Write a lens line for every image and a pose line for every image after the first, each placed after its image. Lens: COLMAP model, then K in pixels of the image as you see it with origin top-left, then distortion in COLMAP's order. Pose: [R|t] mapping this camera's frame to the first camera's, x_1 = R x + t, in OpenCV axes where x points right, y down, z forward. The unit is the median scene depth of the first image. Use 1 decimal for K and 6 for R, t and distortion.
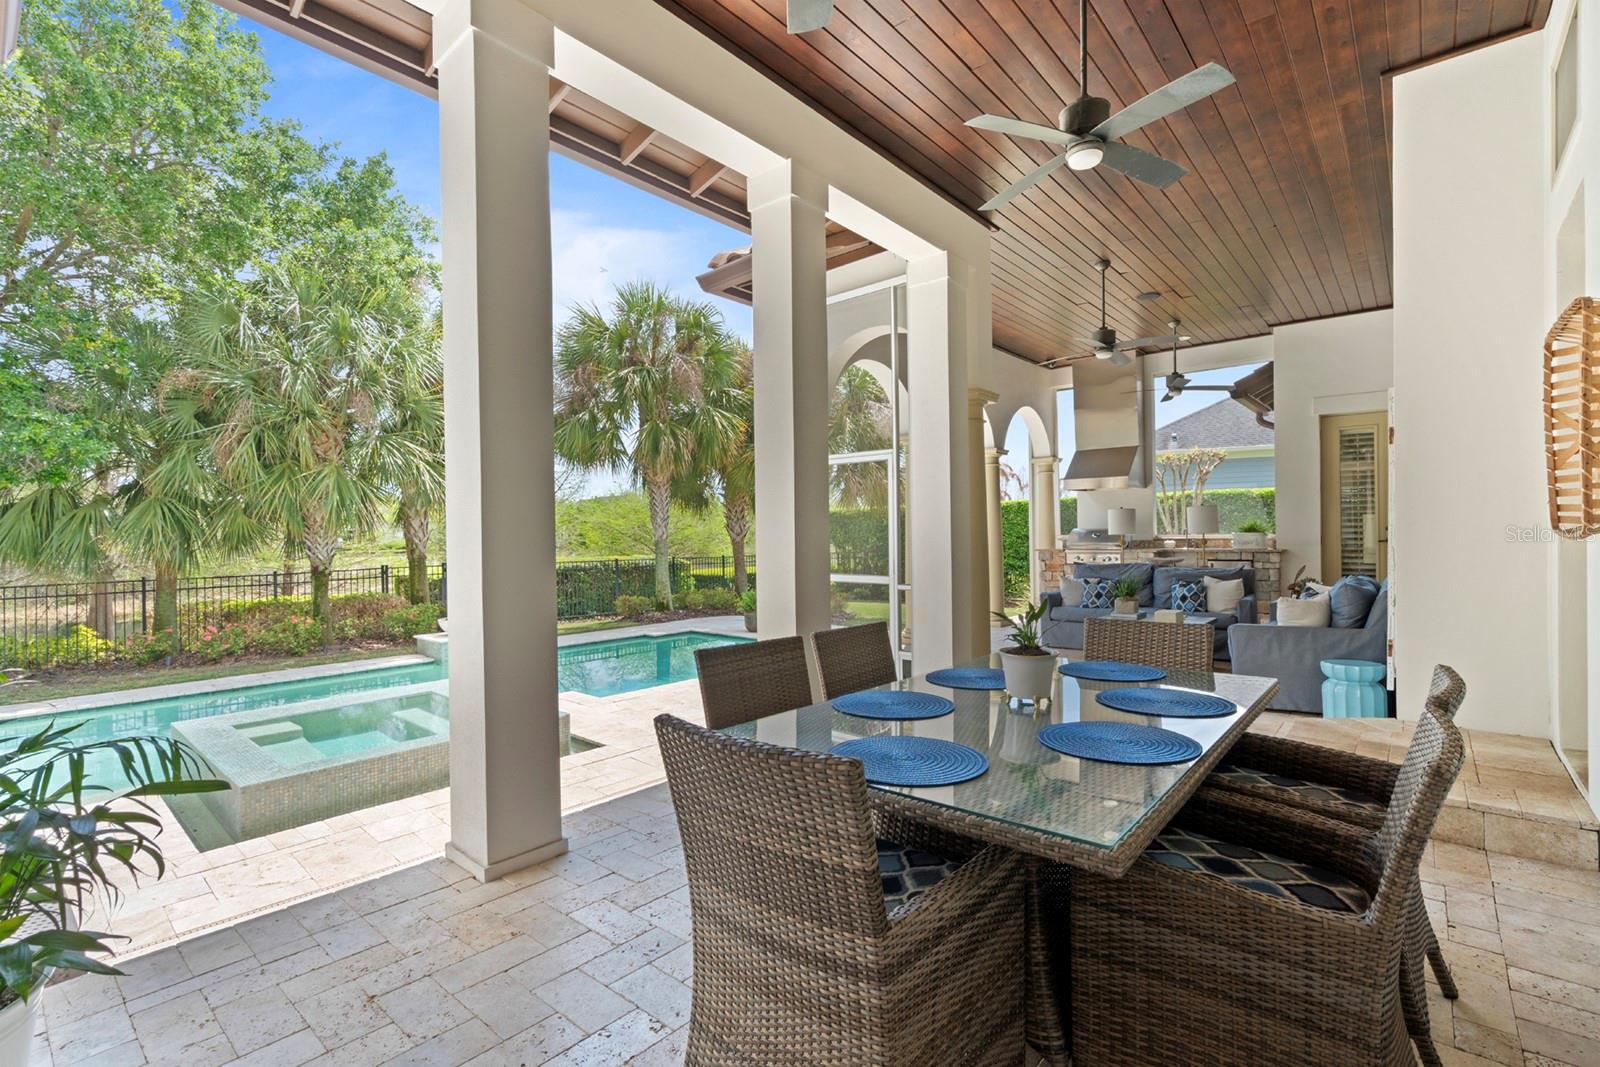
lens RADIAL K [[728.1, 0, 800.0], [0, 728.1, 533.5], [0, 0, 1]] dist [-0.000187, -0.000052]
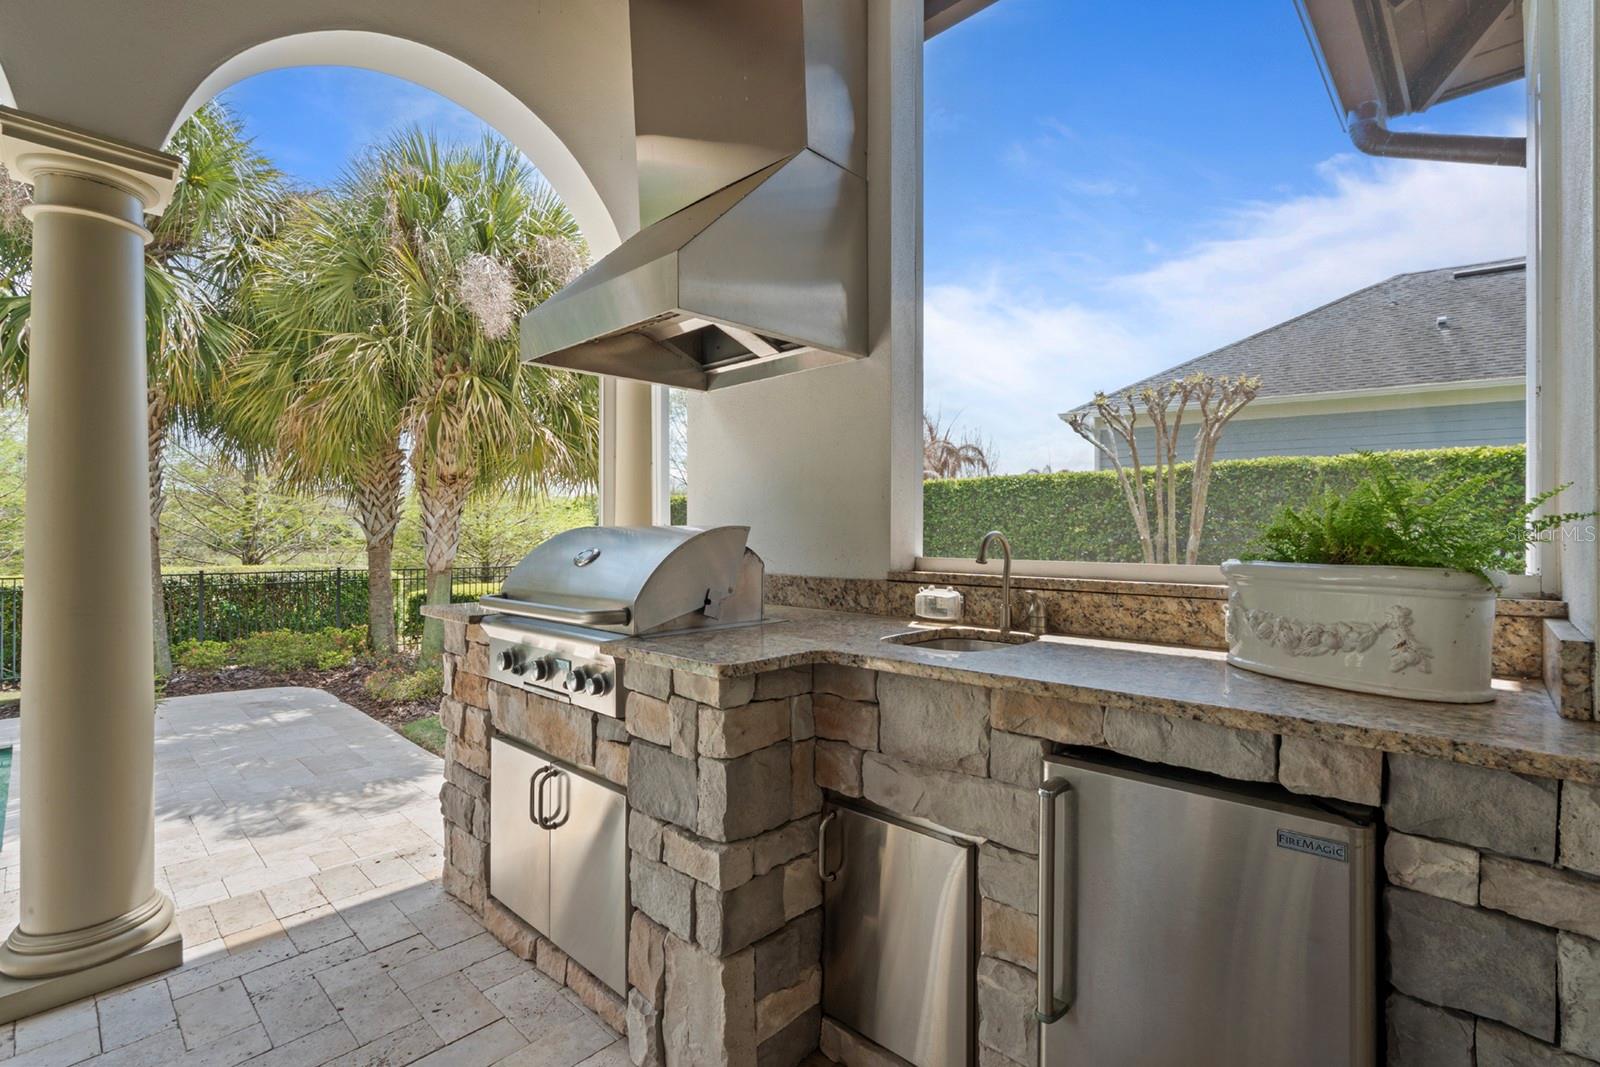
lens RADIAL K [[728.1, 0, 800.0], [0, 728.1, 533.5], [0, 0, 1]] dist [-0.000187, -0.000052]
pose [[0.998747, 0.010445, -0.048944, 0.295520], [-0.010677, 0.999933, -0.004486, -0.002915], [0.048894, 0.005003, 0.998791, 0.485758]]
